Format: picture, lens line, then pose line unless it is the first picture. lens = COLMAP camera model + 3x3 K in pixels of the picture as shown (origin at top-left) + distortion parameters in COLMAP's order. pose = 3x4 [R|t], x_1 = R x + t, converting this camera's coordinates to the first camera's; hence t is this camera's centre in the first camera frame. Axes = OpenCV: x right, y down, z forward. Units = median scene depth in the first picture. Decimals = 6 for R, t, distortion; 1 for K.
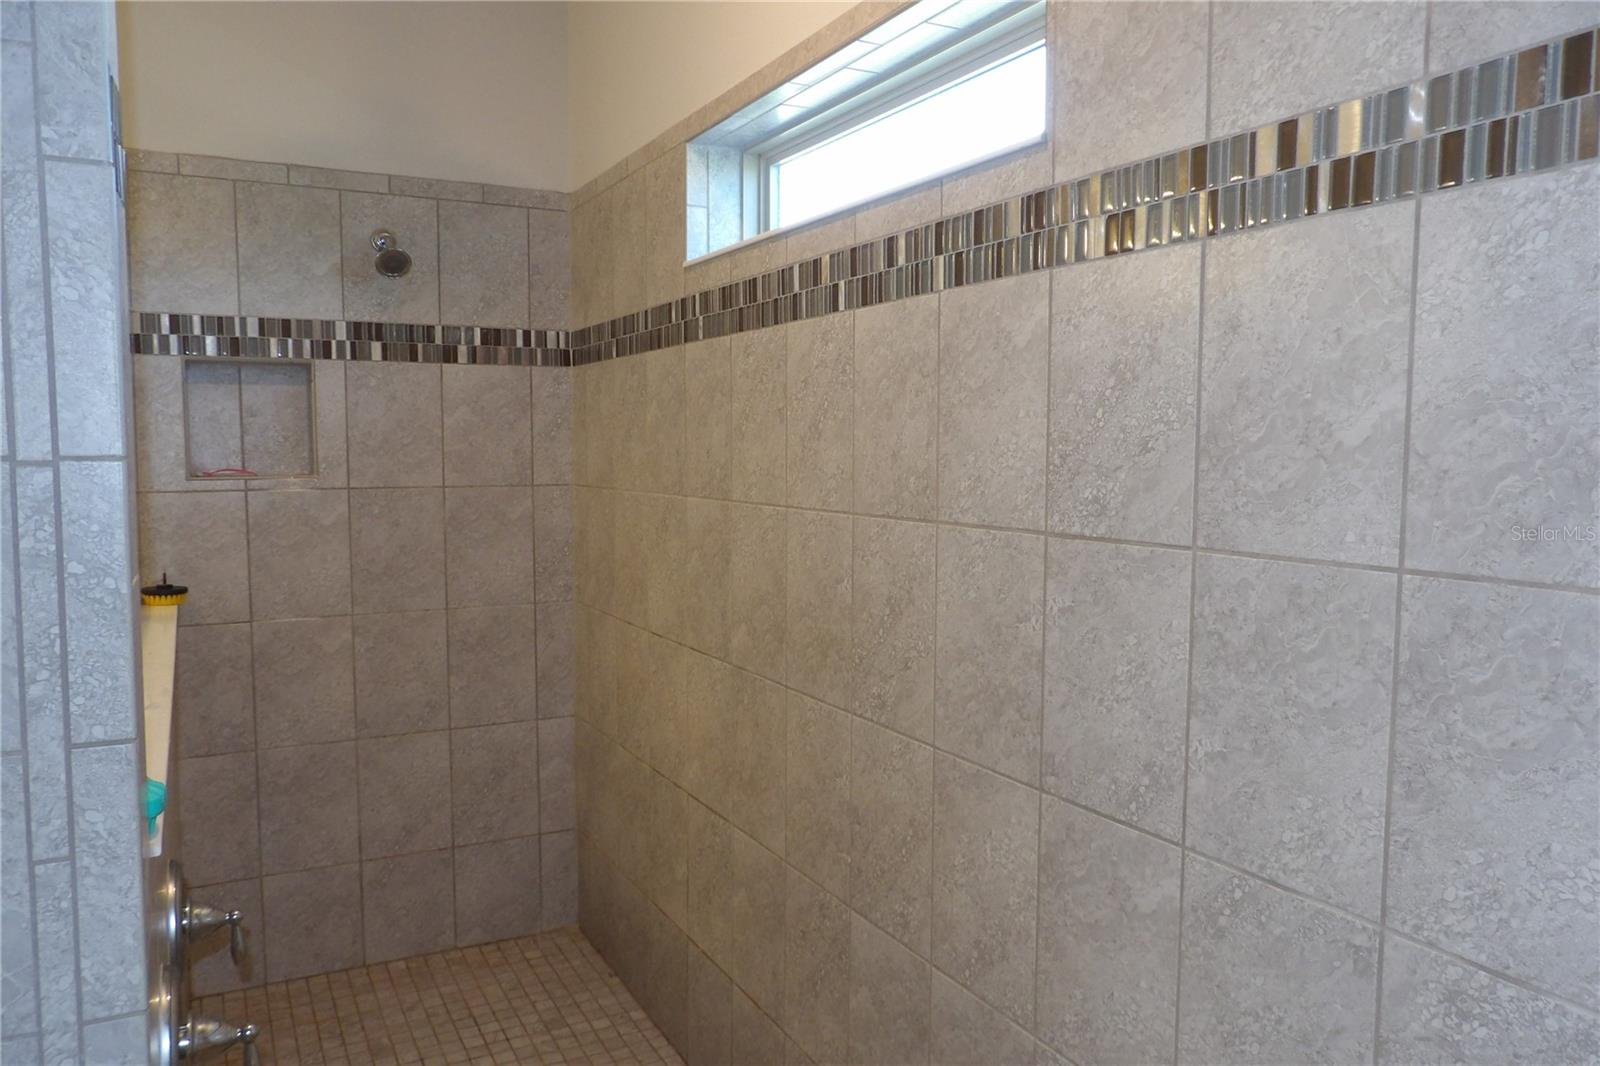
lens RADIAL K [[1132.0, 0, 800.0], [0, 1132.0, 533.0], [0, 0, 1]] dist [-0.025873, 0.003379]
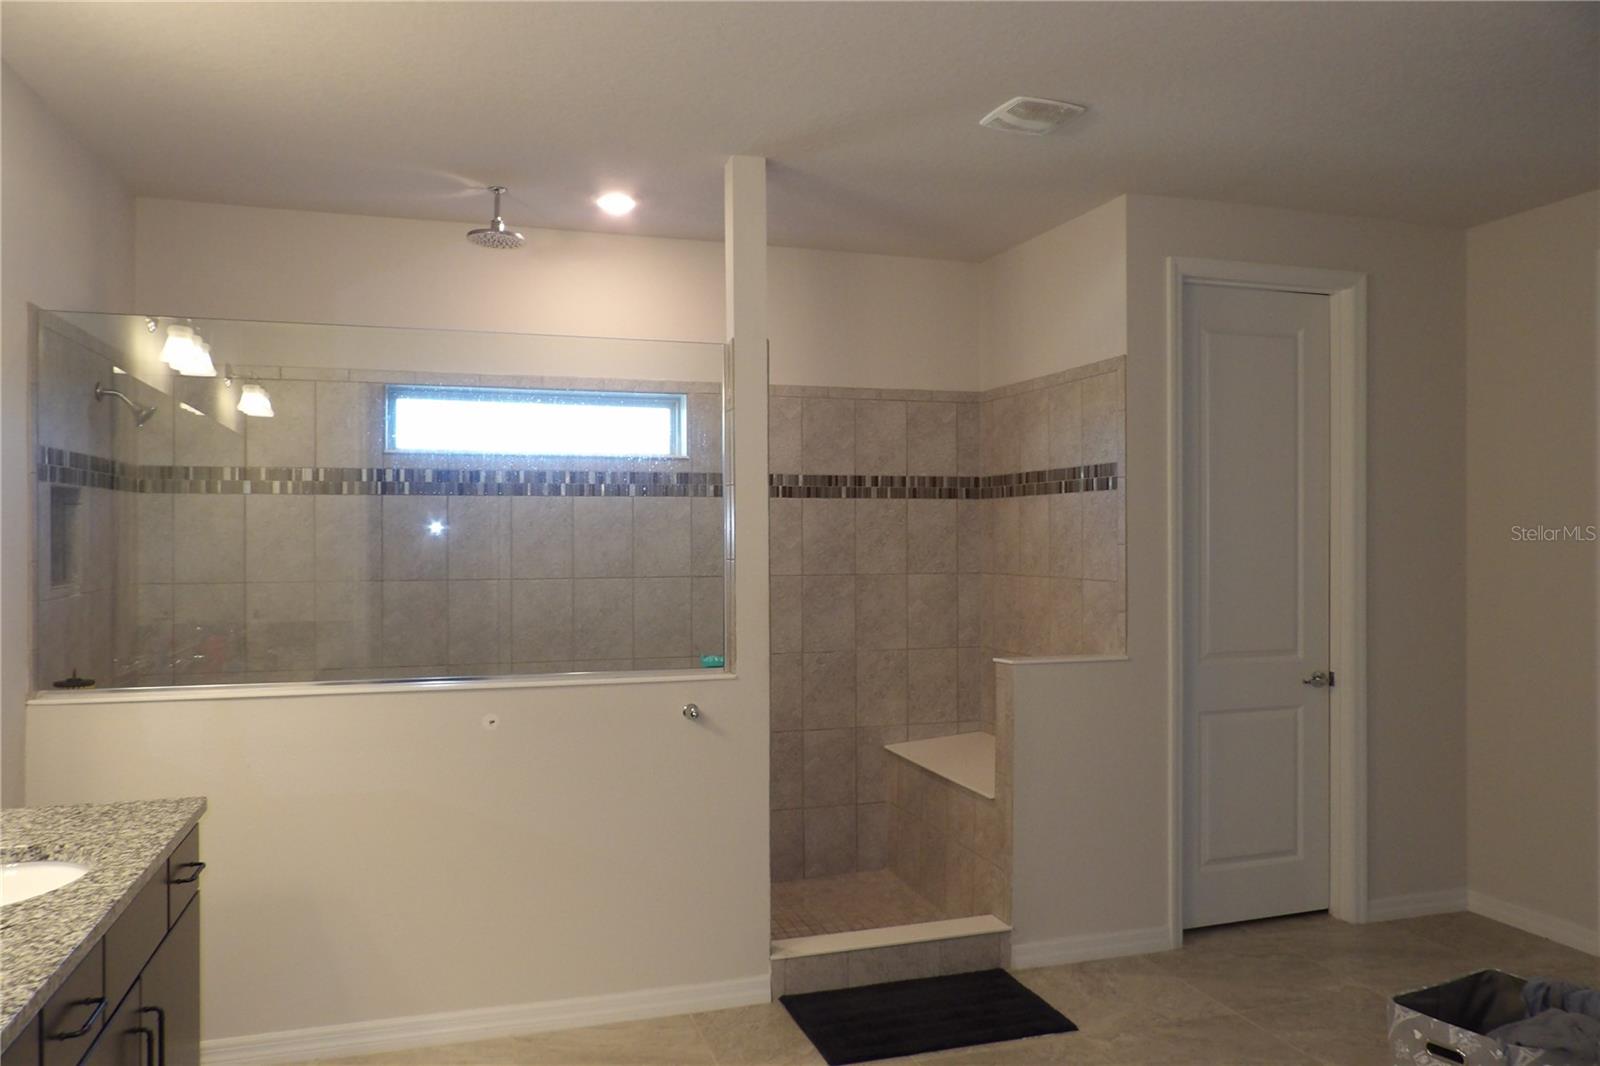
lens RADIAL K [[1132.0, 0, 800.0], [0, 1132.0, 533.0], [0, 0, 1]] dist [-0.025873, 0.003379]
pose [[0.193421, 0.000383, 0.981116, -2.785432], [0.079535, 0.996703, -0.016069, -0.045981], [-0.977887, 0.081141, 0.192753, 0.048039]]
